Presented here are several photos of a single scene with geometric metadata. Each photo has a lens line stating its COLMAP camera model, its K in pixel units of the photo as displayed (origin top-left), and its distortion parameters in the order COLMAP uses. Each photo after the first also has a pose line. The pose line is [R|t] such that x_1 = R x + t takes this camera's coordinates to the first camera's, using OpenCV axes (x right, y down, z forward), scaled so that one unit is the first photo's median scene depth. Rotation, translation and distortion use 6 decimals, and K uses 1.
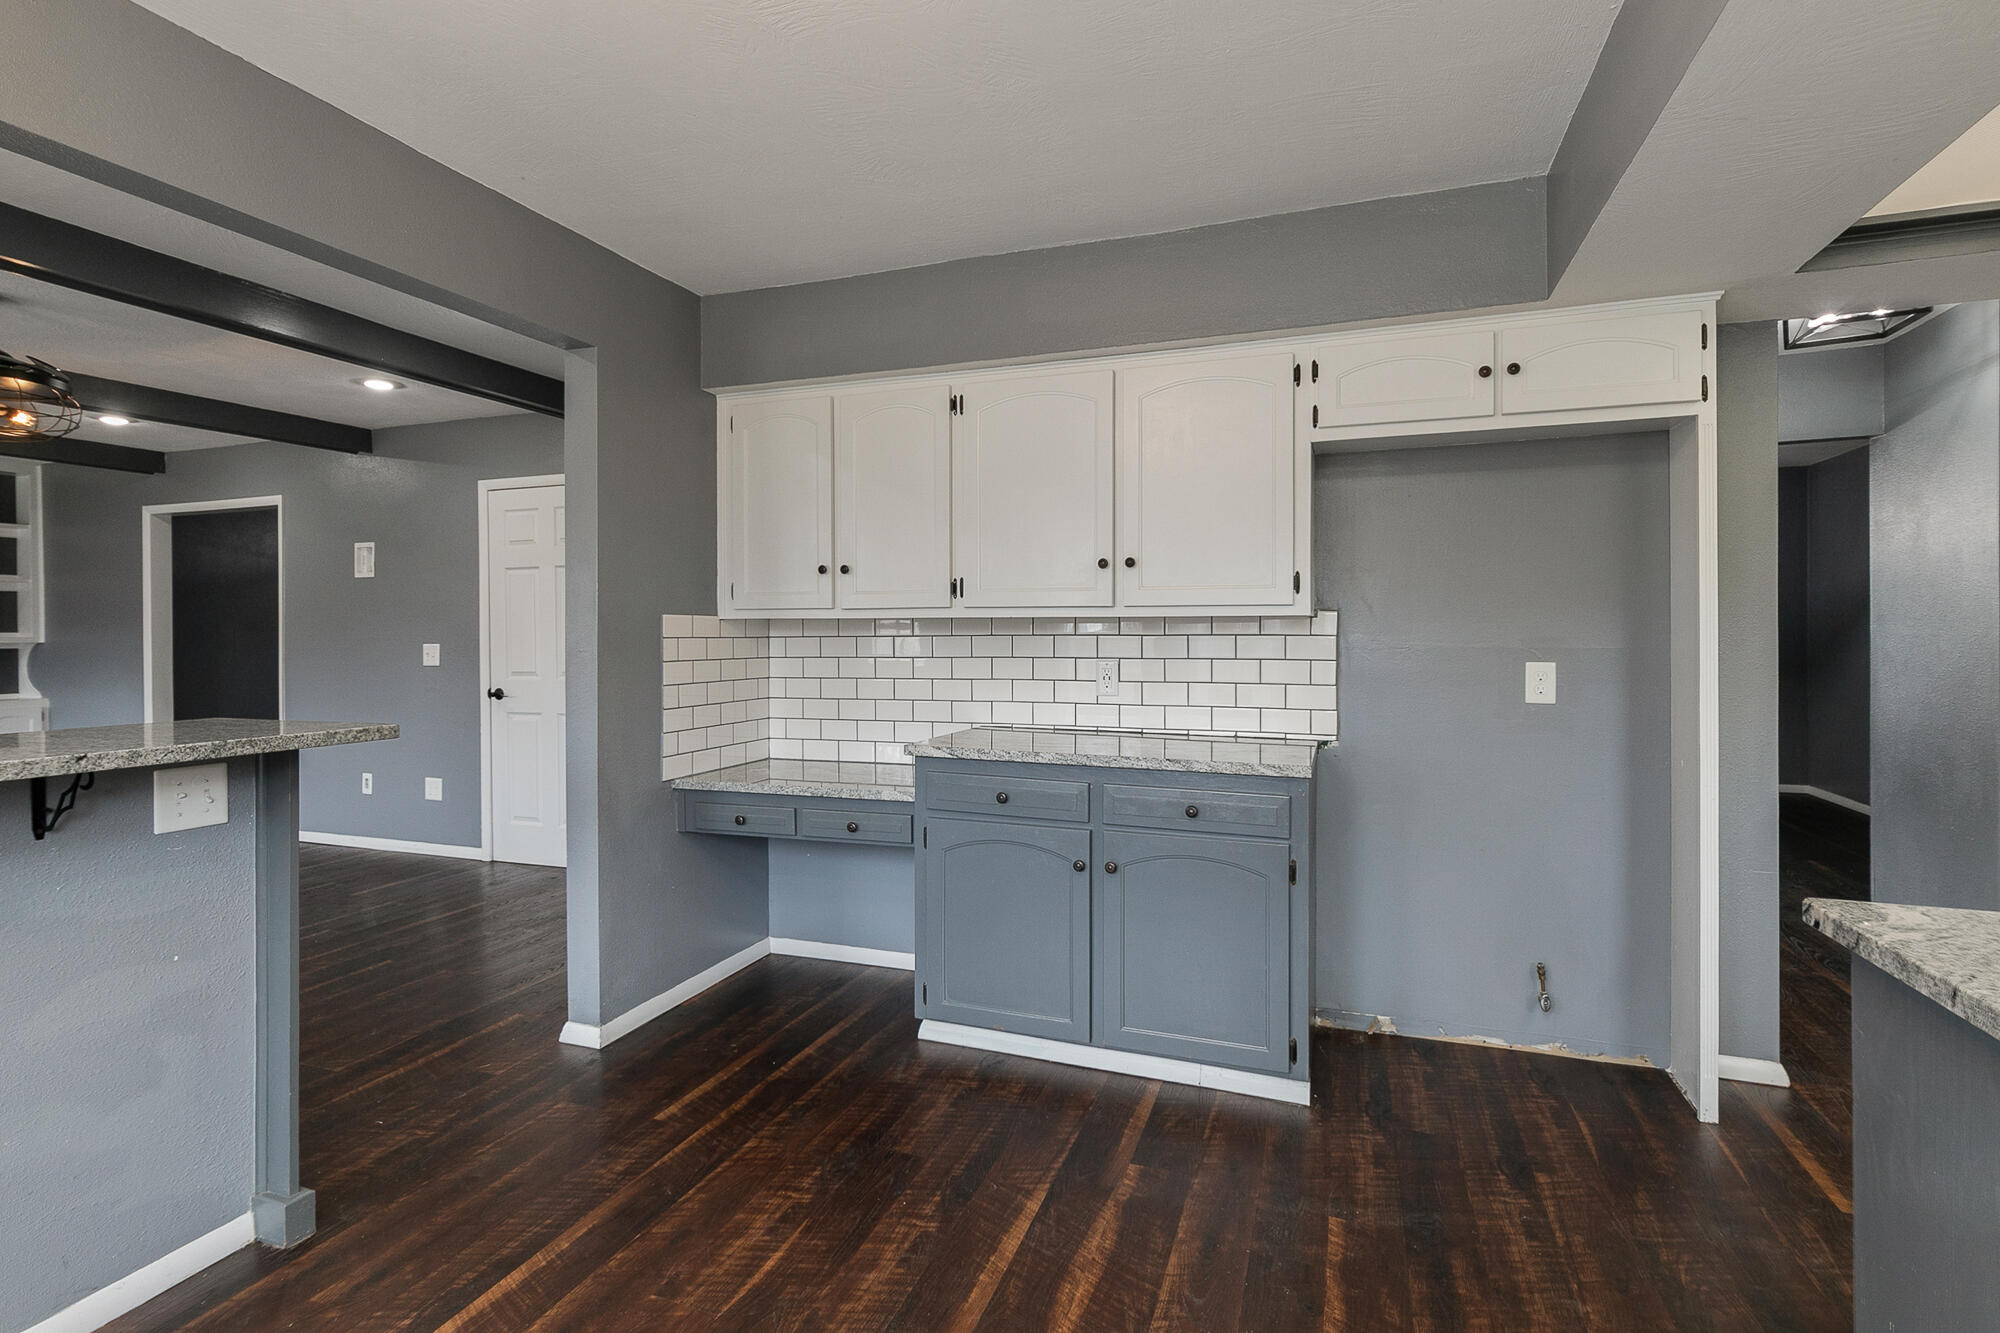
lens RADIAL K [[935.3, 0, 1008.8], [0, 935.3, 628.7], [0, 0, 1]] dist [-0.003646, -0.000576]
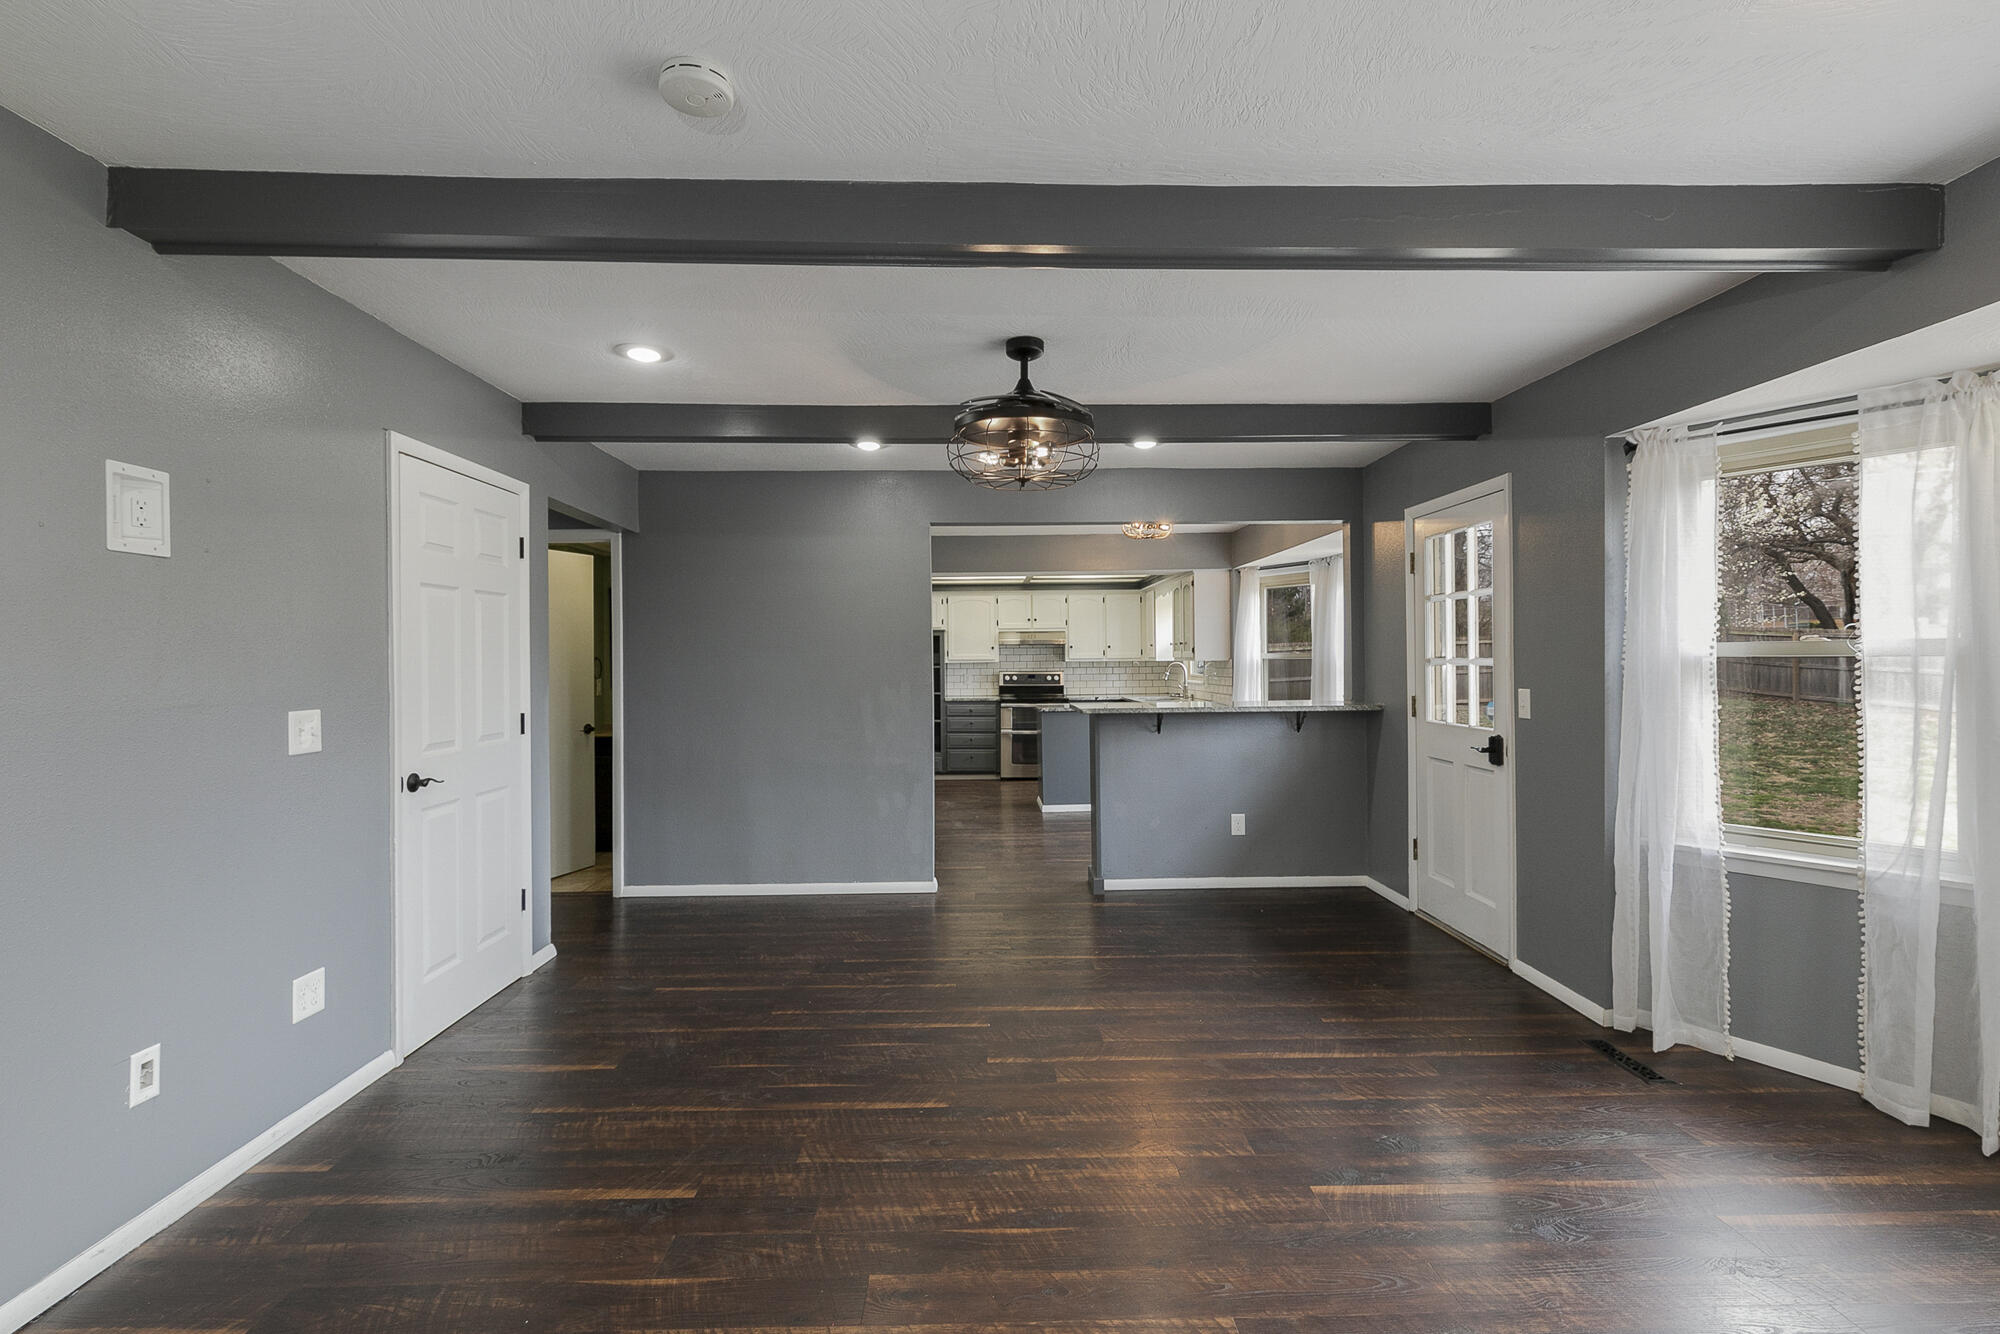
lens RADIAL K [[935.3, 0, 990.1], [0, 935.3, 657.5], [0, 0, 1]] dist [-0.003646, -0.000576]
pose [[-0.356874, 0.015381, 0.934026, -2.437796], [0.016976, 0.999806, -0.009978, -0.002128], [-0.933998, 0.012295, -0.357066, 1.651585]]
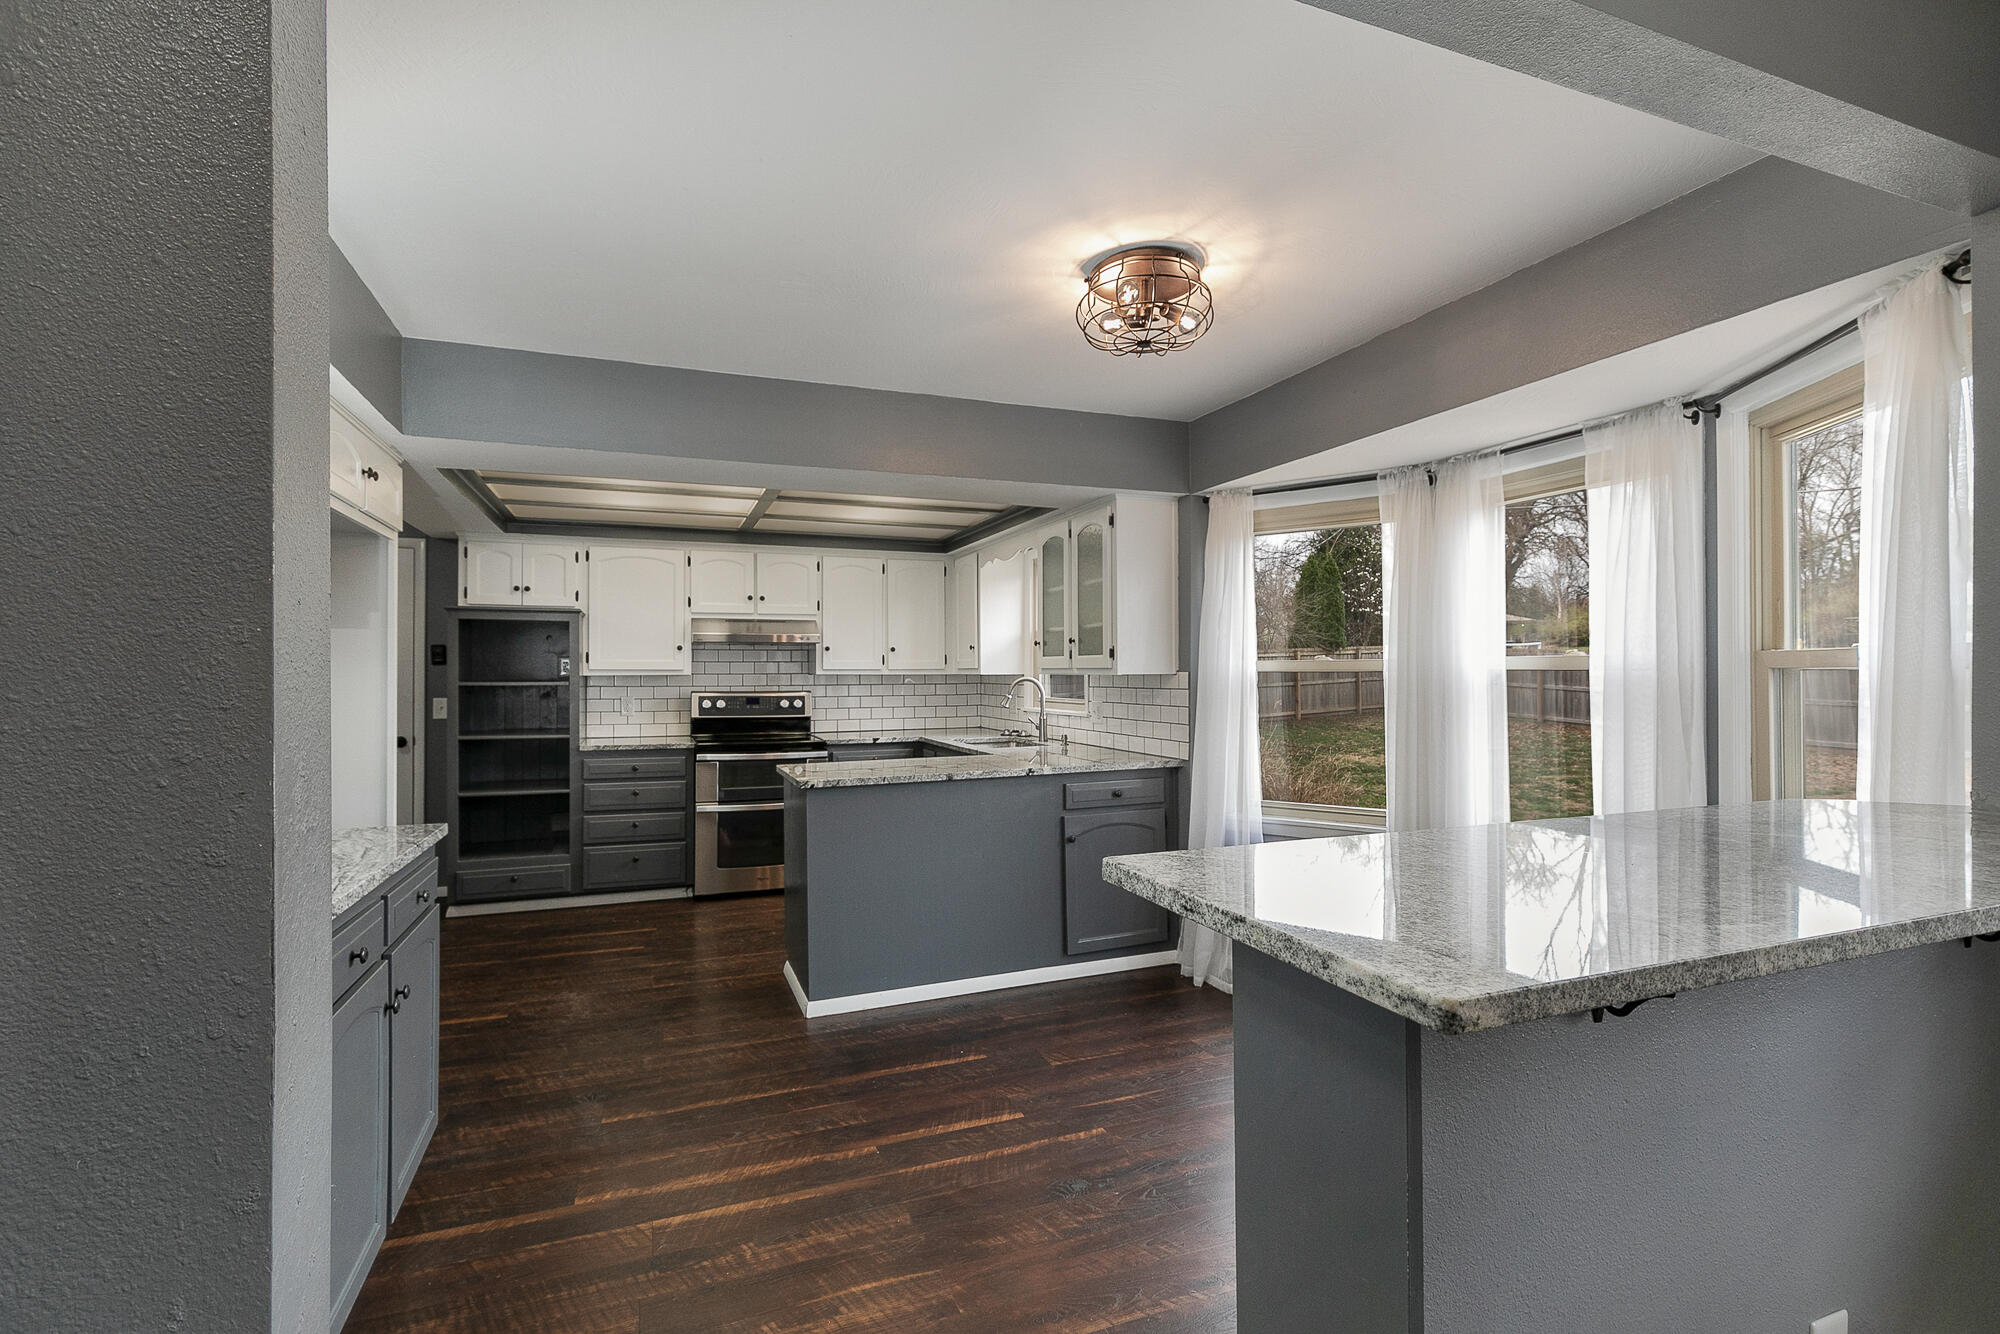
lens RADIAL K [[935.3, 0, 1025.7], [0, 935.3, 668.0], [0, 0, 1]] dist [-0.003646, -0.000576]
pose [[-0.672037, 0.016024, 0.740344, -0.772413], [0.010474, 0.999872, -0.012134, -0.001884], [-0.740443, -0.000400, -0.672119, 1.044905]]
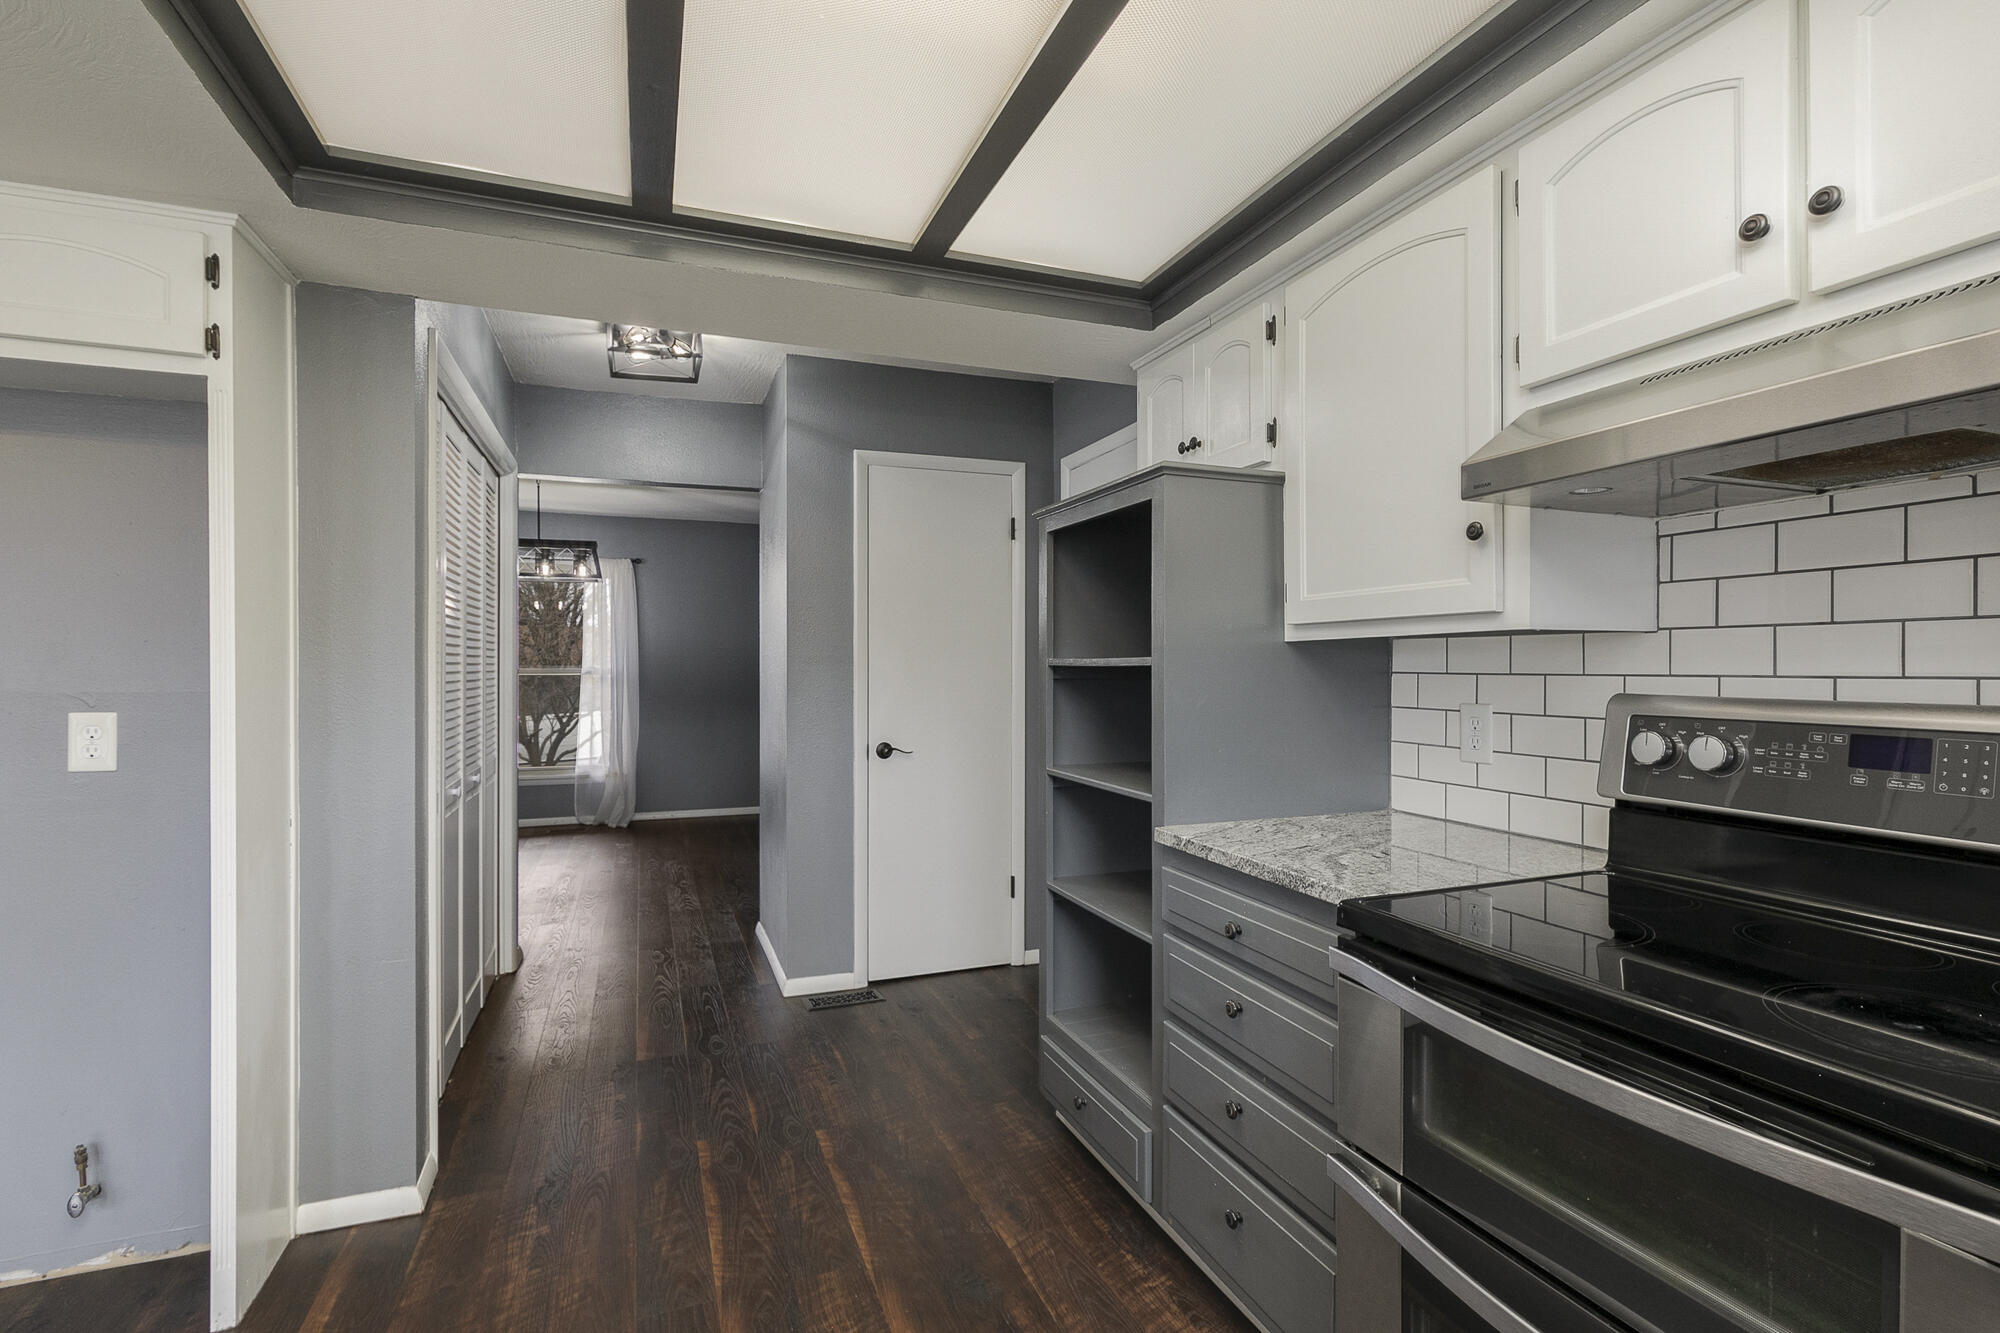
lens RADIAL K [[935.3, 0, 990.1], [0, 935.3, 663.7], [0, 0, 1]] dist [-0.003646, -0.000576]
pose [[0.759048, 0.010643, 0.650948, 0.622480], [-0.002122, 0.999901, -0.013875, 0.007669], [-0.651031, 0.009151, 0.758996, 0.027714]]
